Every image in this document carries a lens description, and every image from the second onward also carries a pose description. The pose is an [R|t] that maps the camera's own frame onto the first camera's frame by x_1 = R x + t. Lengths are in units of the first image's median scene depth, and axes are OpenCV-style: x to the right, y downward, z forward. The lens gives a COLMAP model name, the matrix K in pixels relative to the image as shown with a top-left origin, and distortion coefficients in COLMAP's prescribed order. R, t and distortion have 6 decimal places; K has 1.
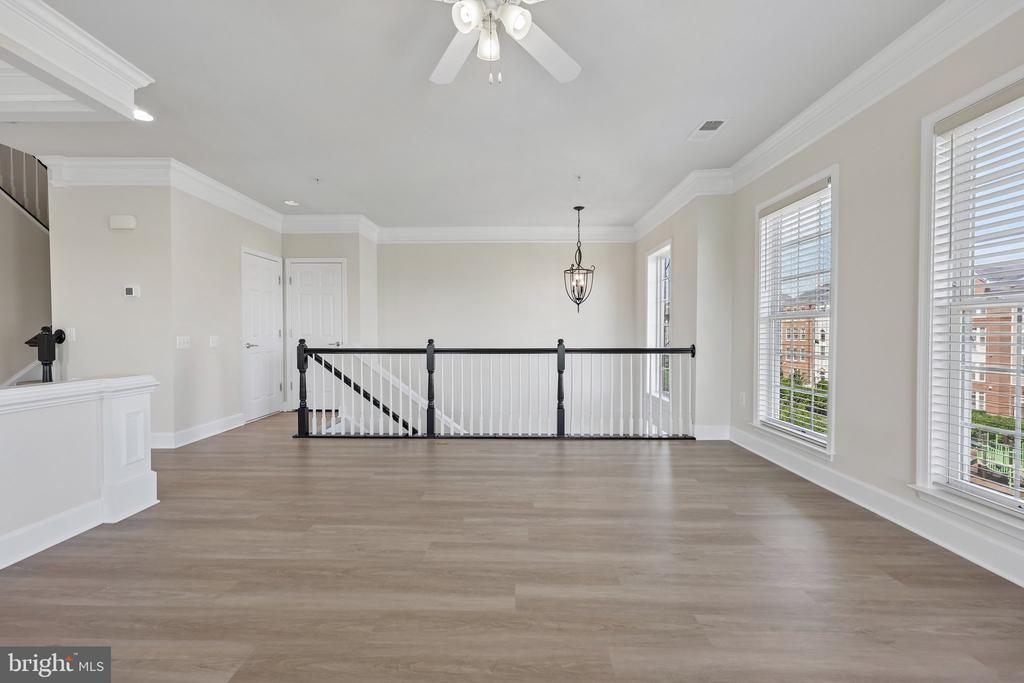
lens RADIAL K [[416.0, 0, 507.5], [0, 416.0, 333.2], [0, 0, 1]] dist [0.007081, 0.000175]
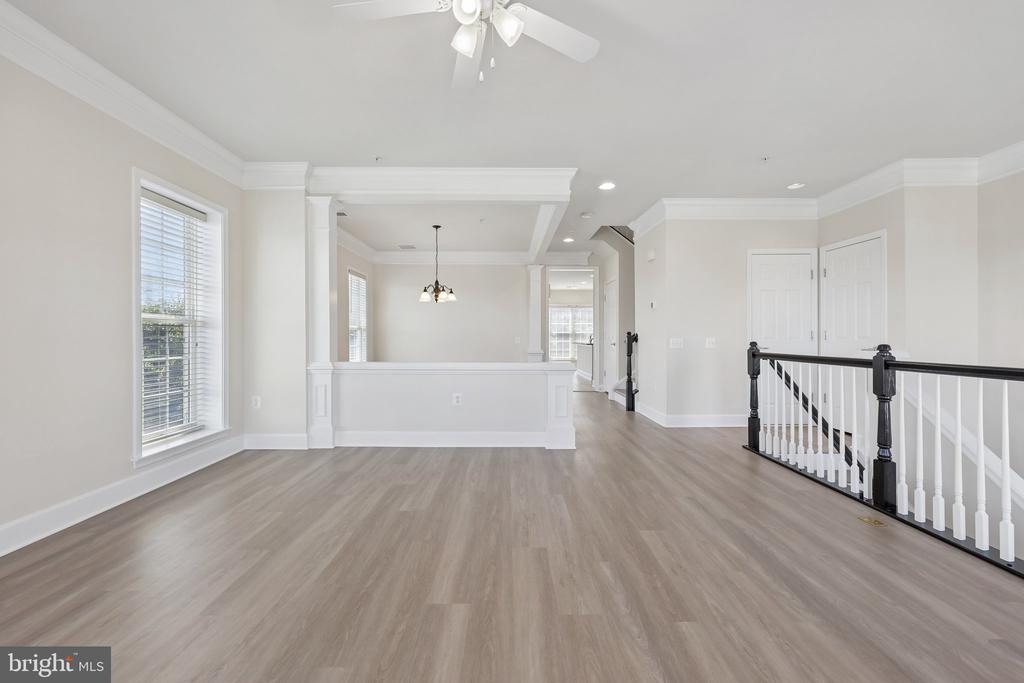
lens RADIAL K [[416.0, 0, 507.5], [0, 416.0, 333.2], [0, 0, 1]] dist [0.007081, 0.000175]
pose [[0.014760, -0.008590, -0.999854, 0.440571], [0.002863, 0.999959, -0.008548, 0.001831], [0.999887, -0.002736, 0.014784, 0.491712]]
